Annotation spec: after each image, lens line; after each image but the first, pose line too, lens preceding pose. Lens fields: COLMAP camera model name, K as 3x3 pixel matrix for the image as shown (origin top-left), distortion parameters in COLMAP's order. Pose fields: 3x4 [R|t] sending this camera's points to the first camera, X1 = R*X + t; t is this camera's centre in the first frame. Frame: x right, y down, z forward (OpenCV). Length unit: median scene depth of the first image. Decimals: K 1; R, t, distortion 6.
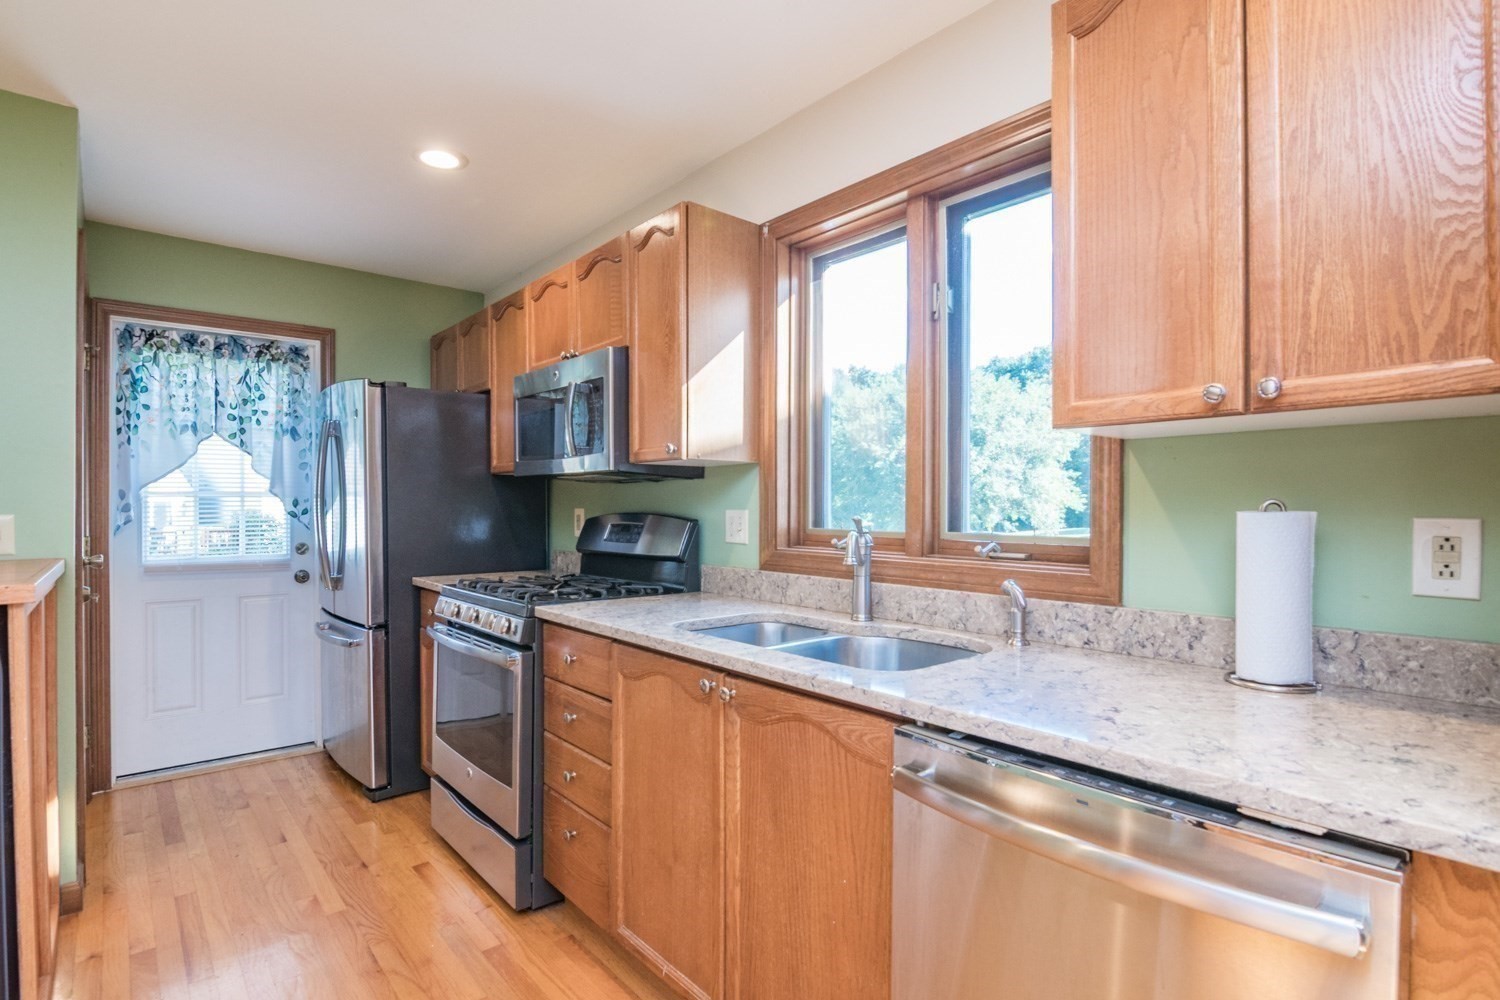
lens RADIAL K [[732.2, 0, 742.8], [0, 732.2, 502.5], [0, 0, 1]] dist [-0.006559, -0.004618]
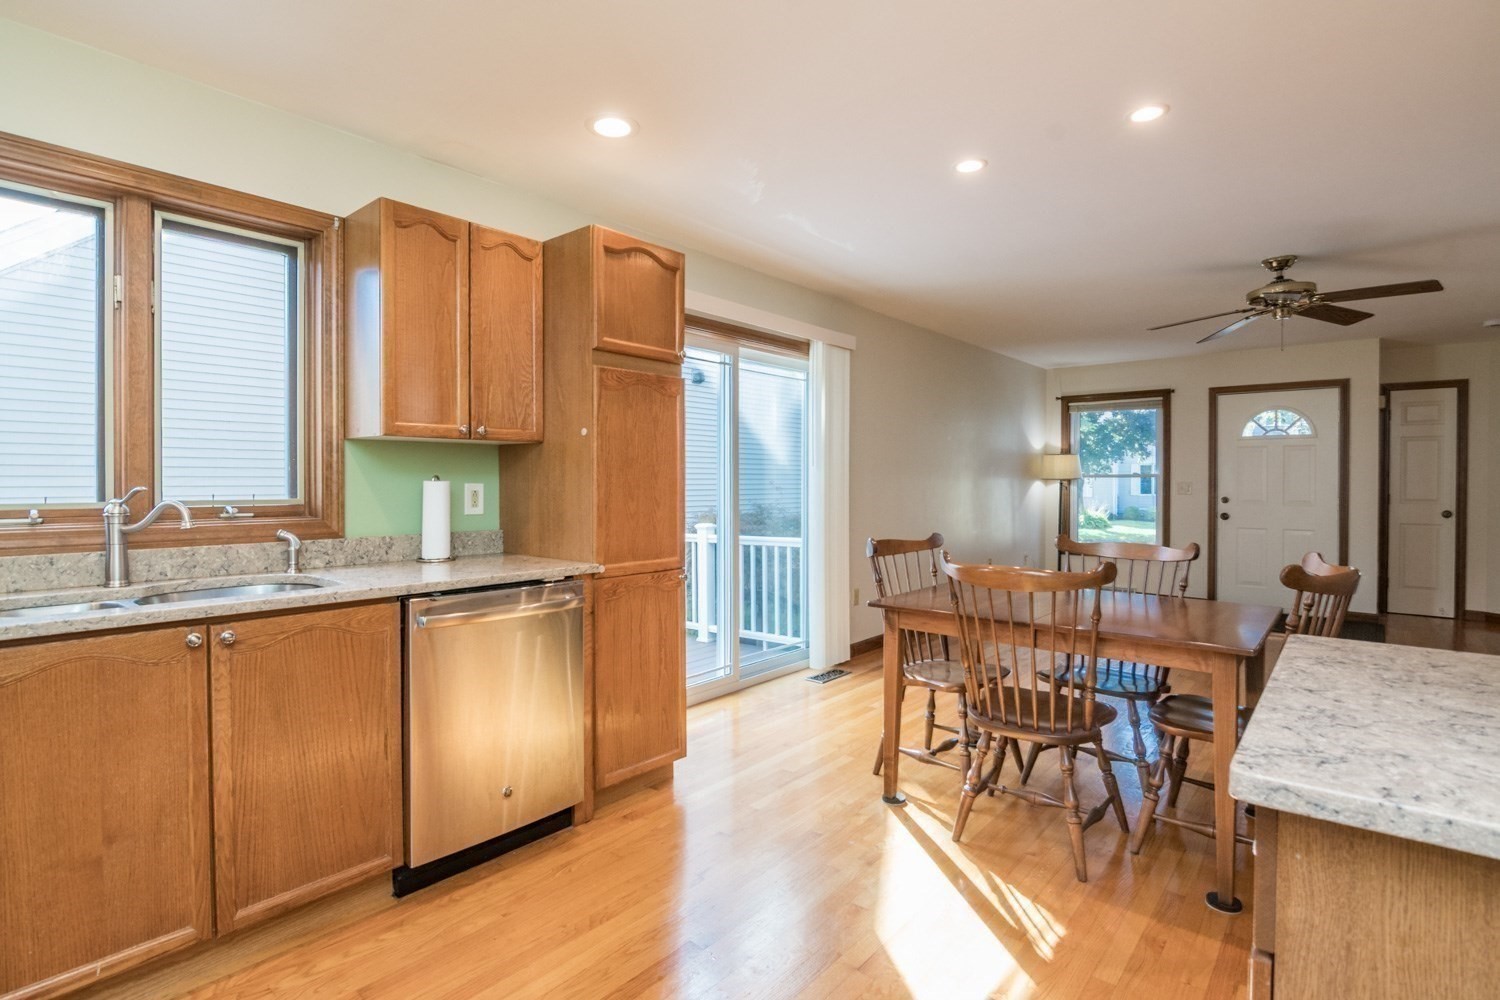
lens RADIAL K [[732.2, 0, 737.4], [0, 732.2, 481.7], [0, 0, 1]] dist [-0.006559, -0.004618]
pose [[-0.155203, -0.000497, 0.987882, -1.261536], [-0.005571, 0.999984, -0.000372, 0.007613], [-0.987867, -0.005561, -0.155204, 0.359805]]
